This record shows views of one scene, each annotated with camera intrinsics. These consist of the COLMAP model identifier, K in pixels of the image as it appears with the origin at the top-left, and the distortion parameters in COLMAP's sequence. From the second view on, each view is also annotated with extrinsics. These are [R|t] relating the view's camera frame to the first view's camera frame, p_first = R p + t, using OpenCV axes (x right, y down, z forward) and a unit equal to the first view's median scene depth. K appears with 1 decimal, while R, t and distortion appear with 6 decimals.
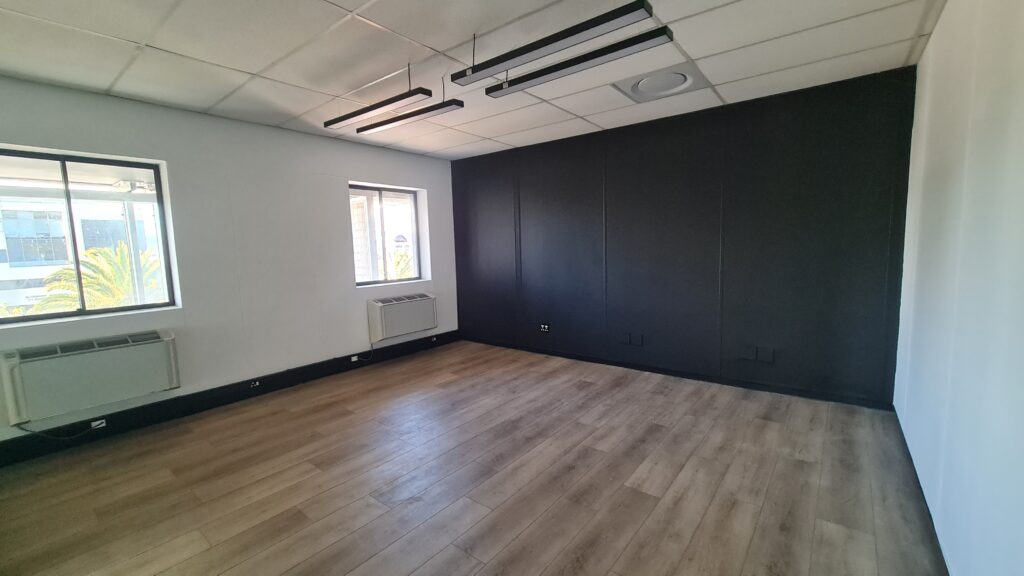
lens RADIAL K [[422.2, 0, 511.6], [0, 422.2, 289.1], [0, 0, 1]] dist [0.002705, 0.000010]
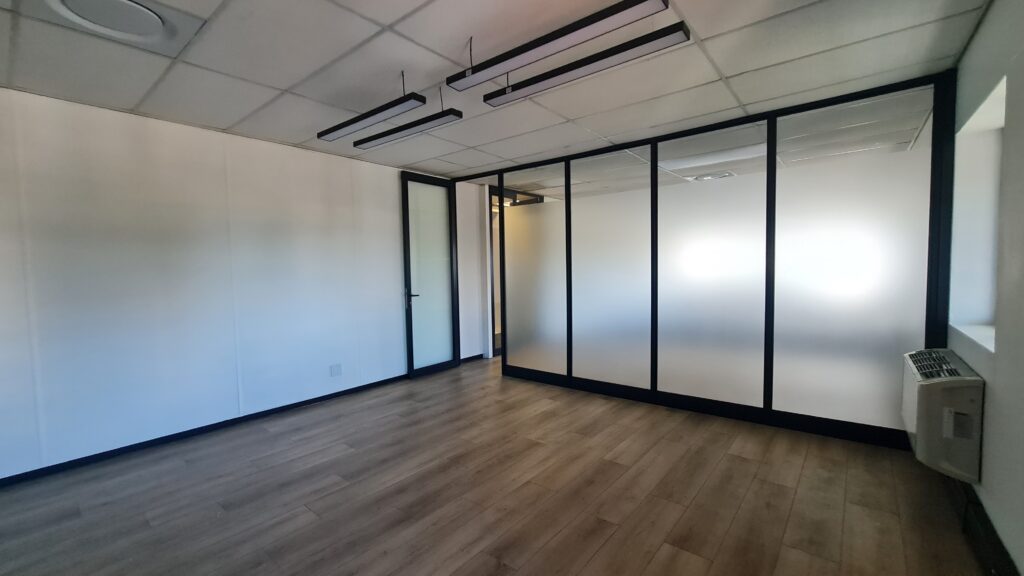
lens RADIAL K [[422.2, 0, 514.7], [0, 422.2, 288.4], [0, 0, 1]] dist [0.002705, 0.000010]
pose [[-0.998596, 0.050189, 0.016923, -0.251323], [0.052263, 0.985564, 0.161032, -0.199459], [-0.008596, 0.161690, -0.986804, 1.988586]]
